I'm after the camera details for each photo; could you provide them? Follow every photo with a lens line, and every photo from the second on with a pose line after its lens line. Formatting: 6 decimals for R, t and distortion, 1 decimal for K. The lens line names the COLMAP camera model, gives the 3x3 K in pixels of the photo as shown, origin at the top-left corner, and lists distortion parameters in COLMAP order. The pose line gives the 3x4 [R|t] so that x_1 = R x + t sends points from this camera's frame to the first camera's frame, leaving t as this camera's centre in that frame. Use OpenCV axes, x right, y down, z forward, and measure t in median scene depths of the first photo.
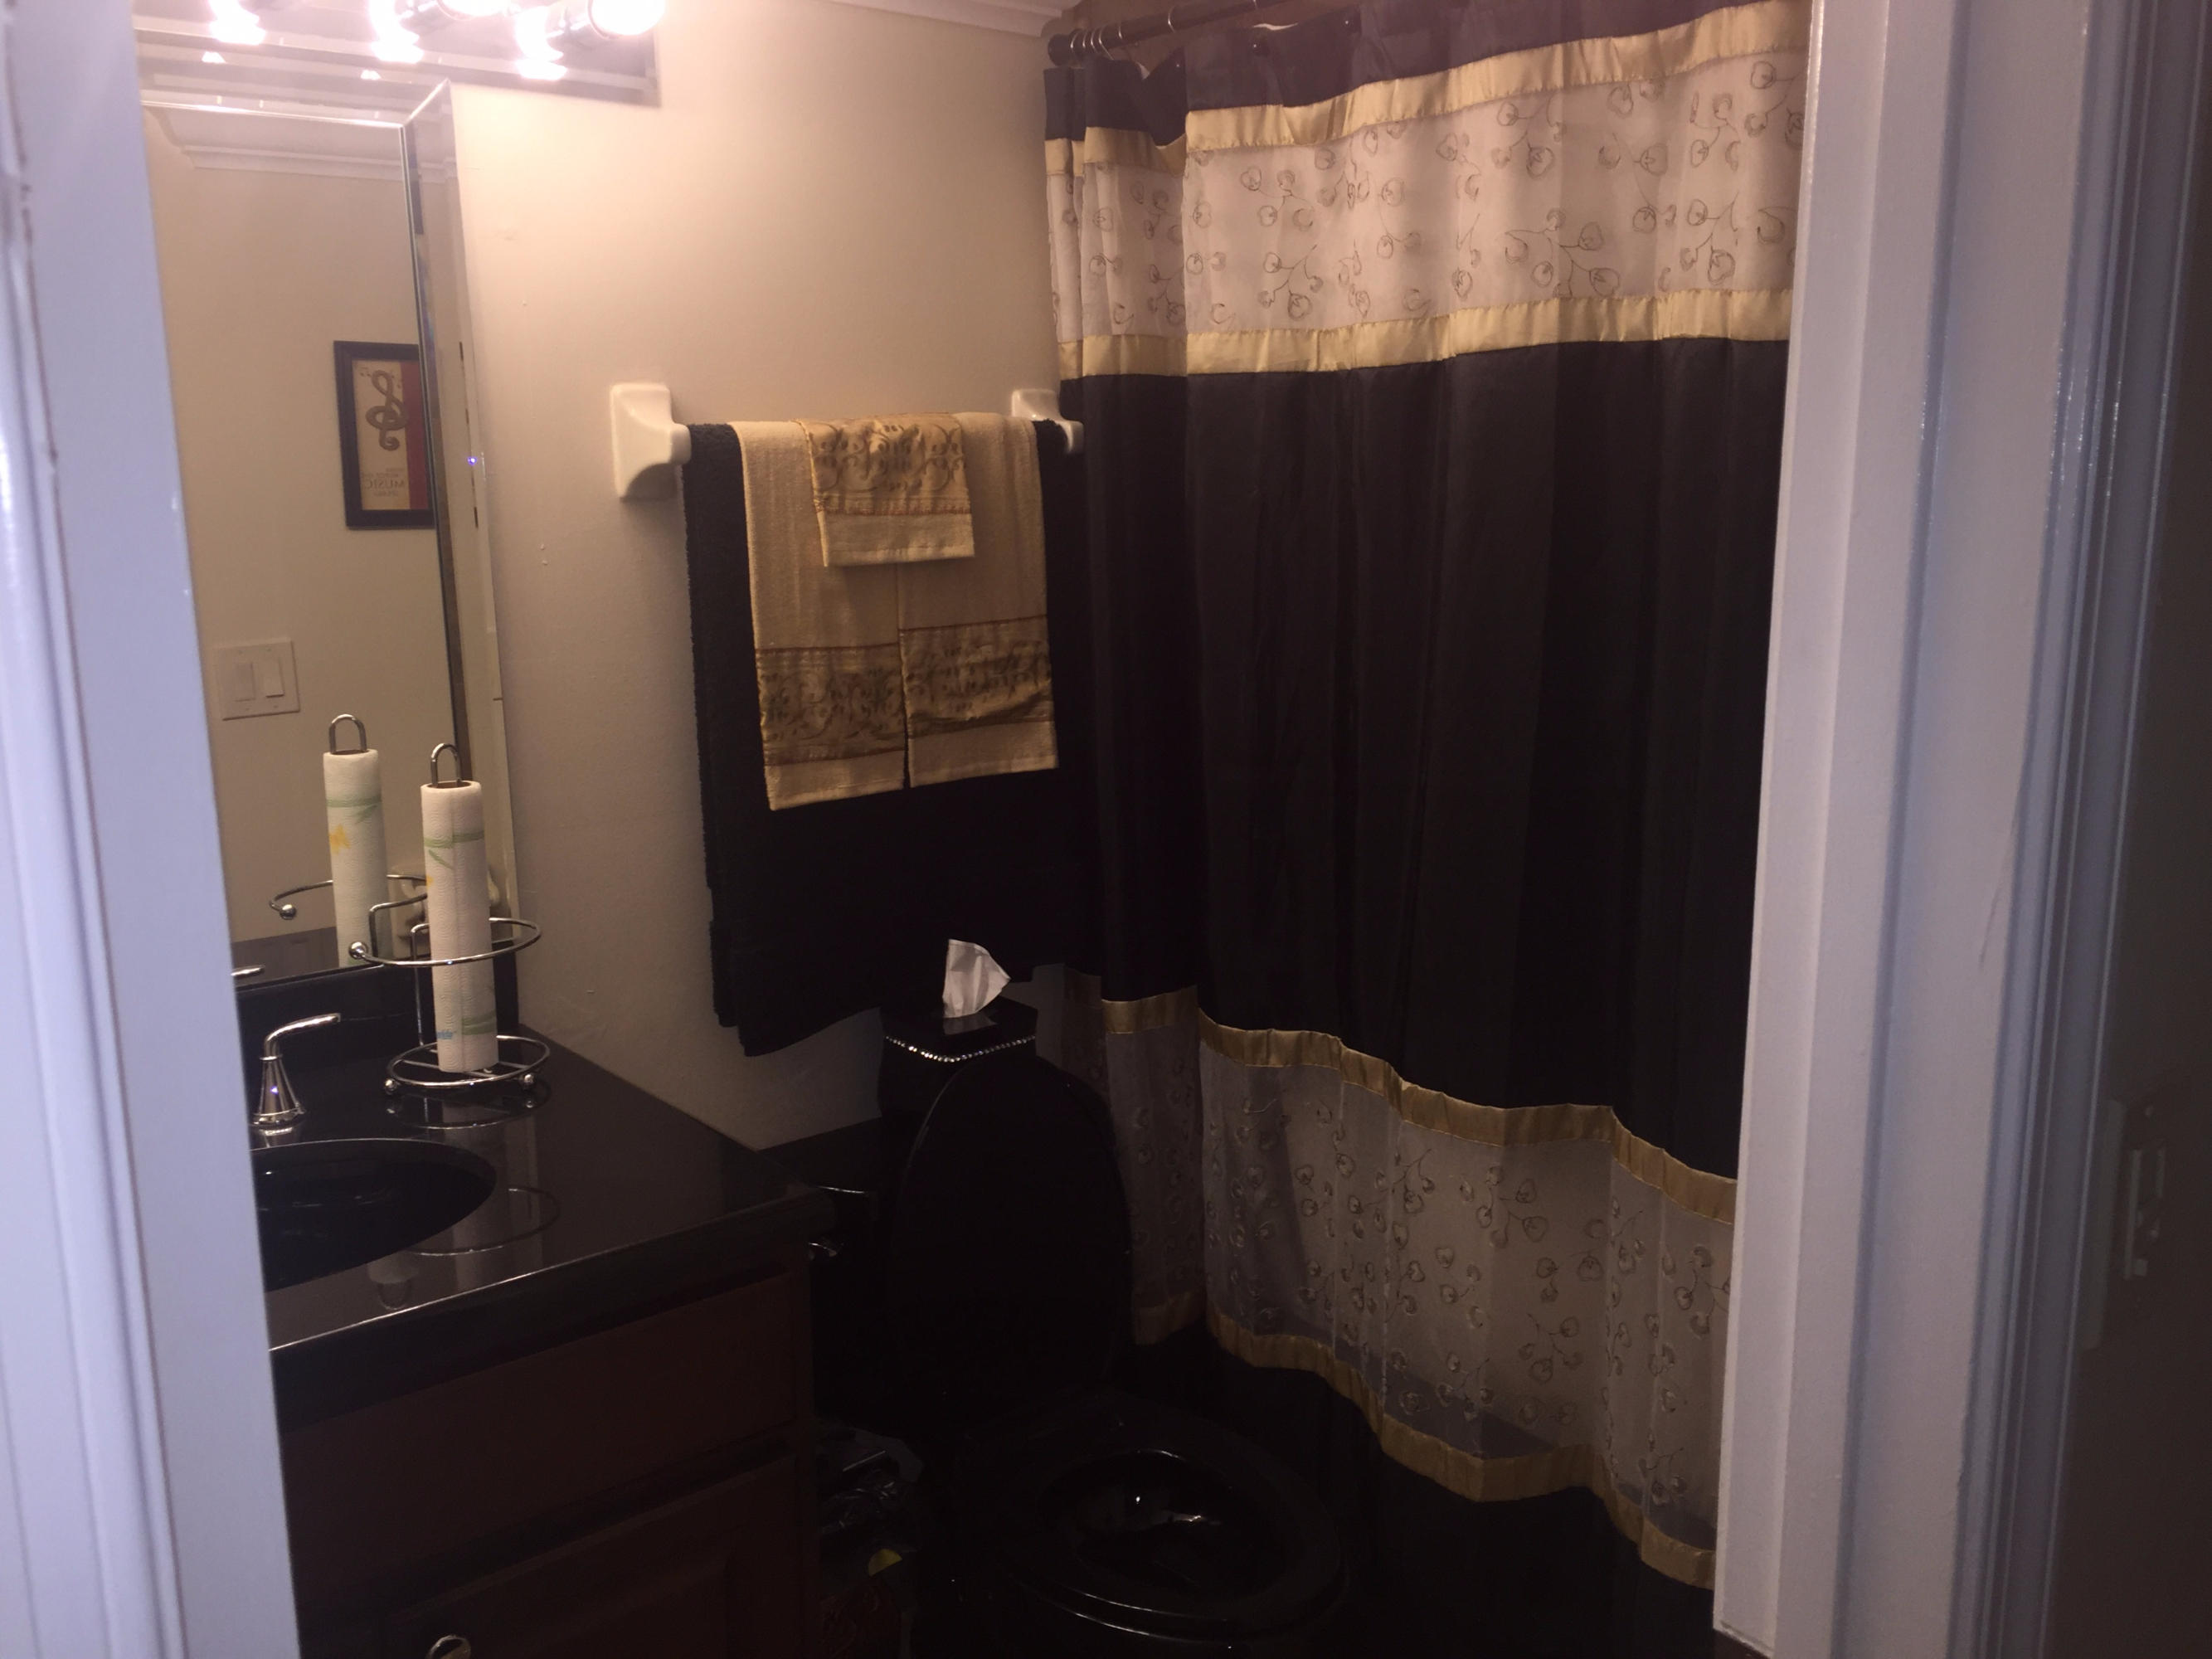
lens RADIAL K [[1891.3, 0, 1105.9], [0, 1891.3, 822.9], [0, 0, 1]] dist [0.087389, -0.115744]
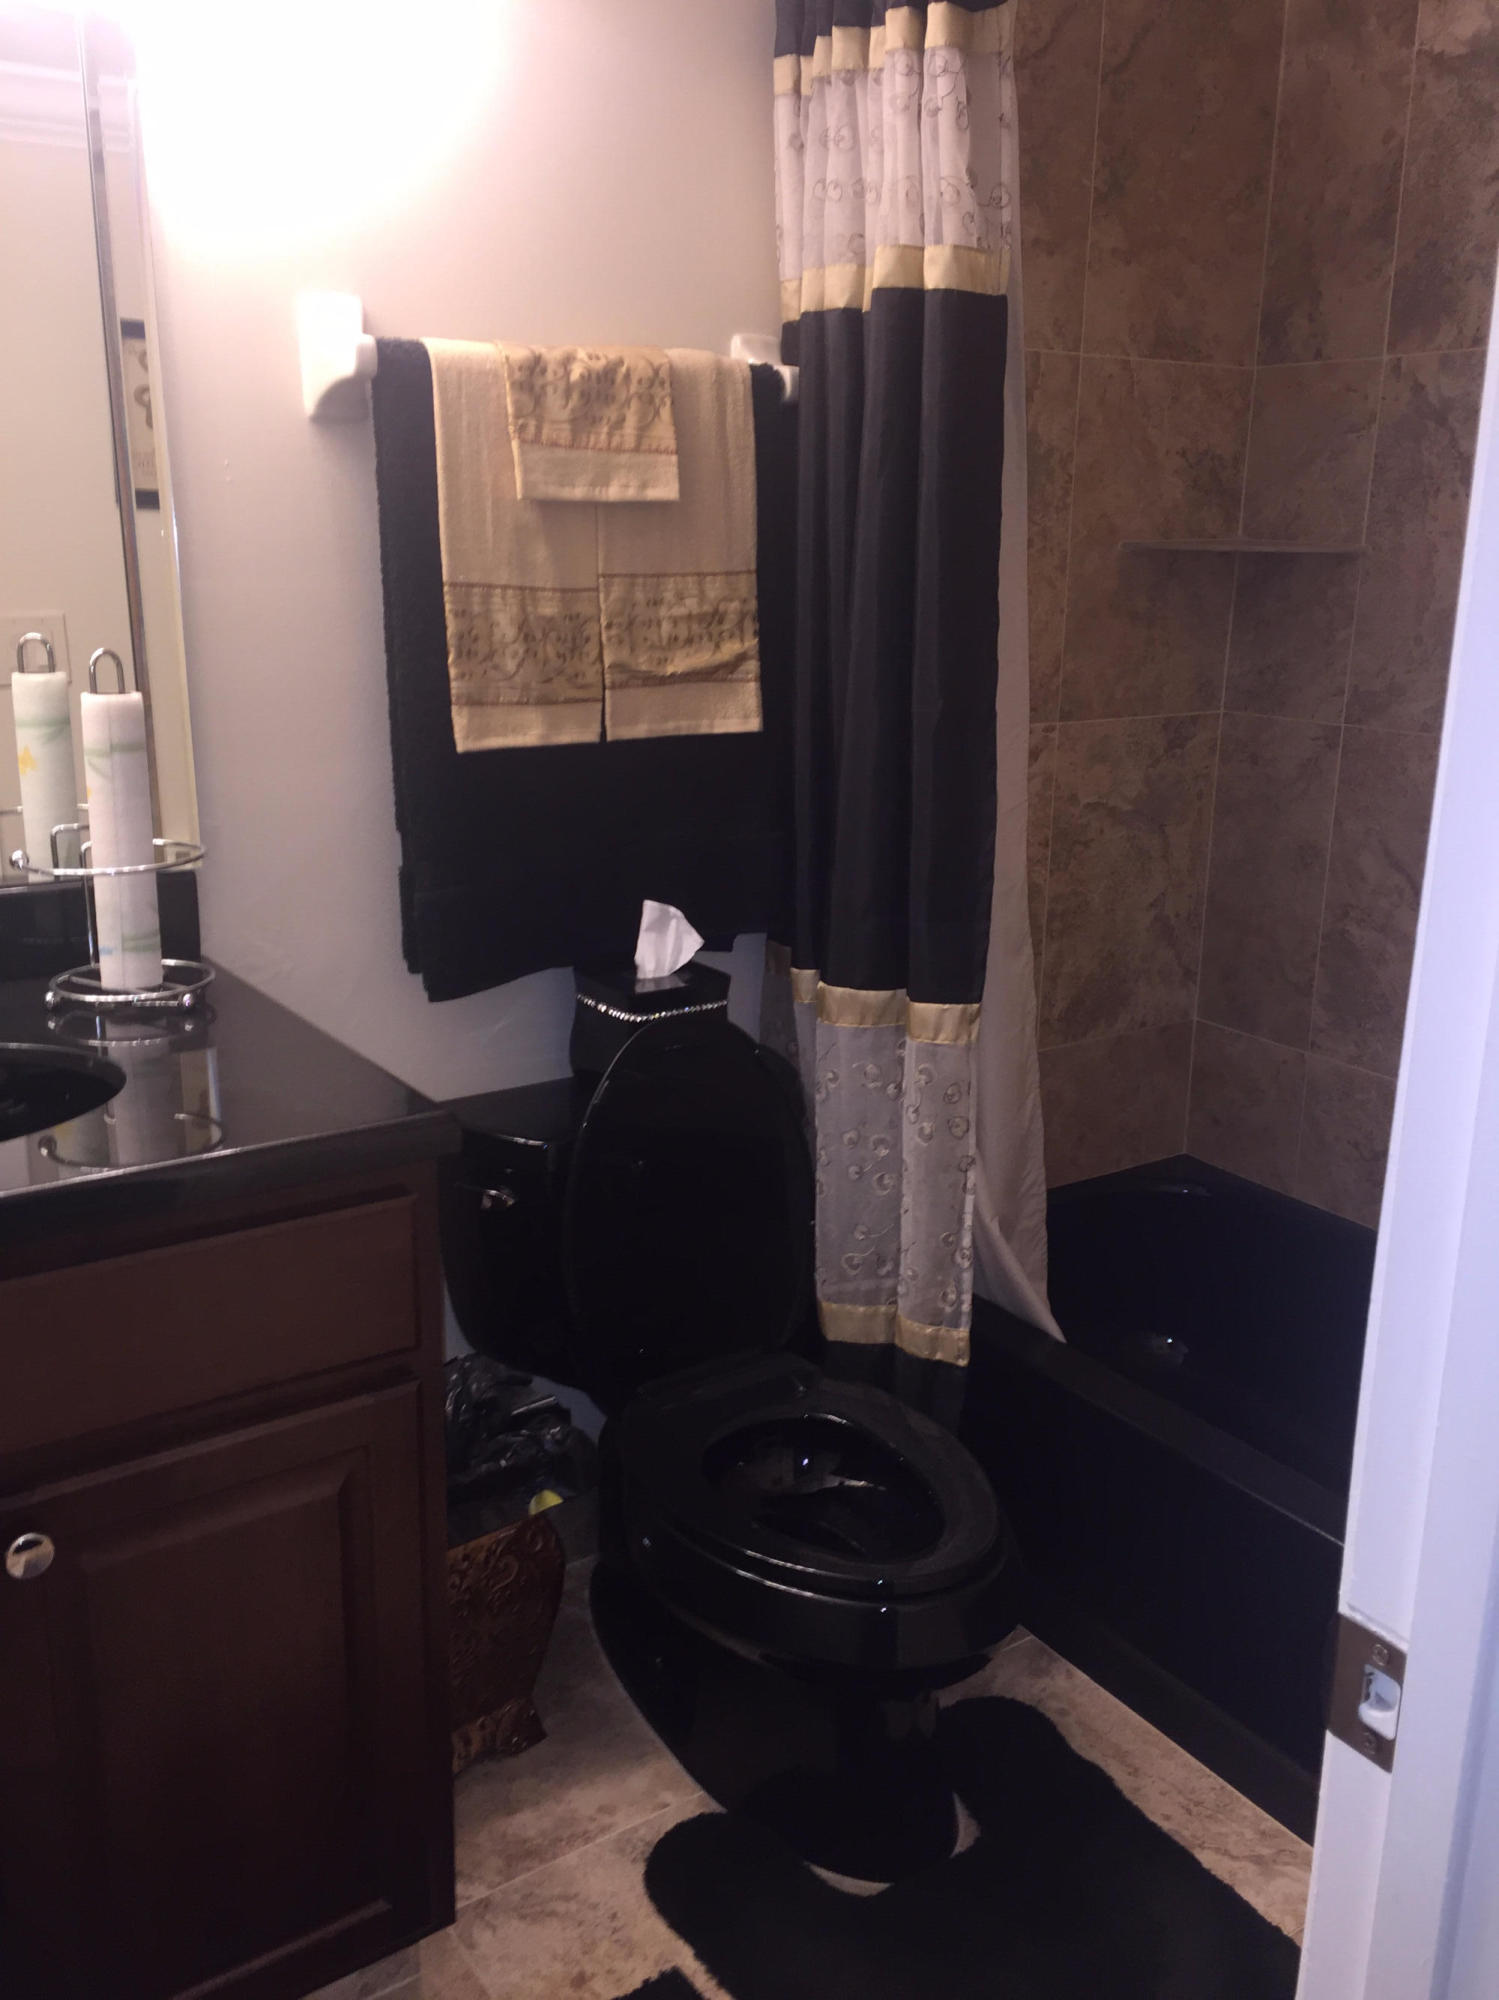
lens RADIAL K [[1709.9, 0, 759.9], [0, 1709.9, 1004.4], [0, 0, 1]] dist [0.087389, -0.115744]
pose [[0.995905, 0.045133, -0.078330, 0.052612], [-0.039686, 0.996774, 0.069759, 0.053316], [0.081226, -0.066365, 0.994484, 0.116097]]
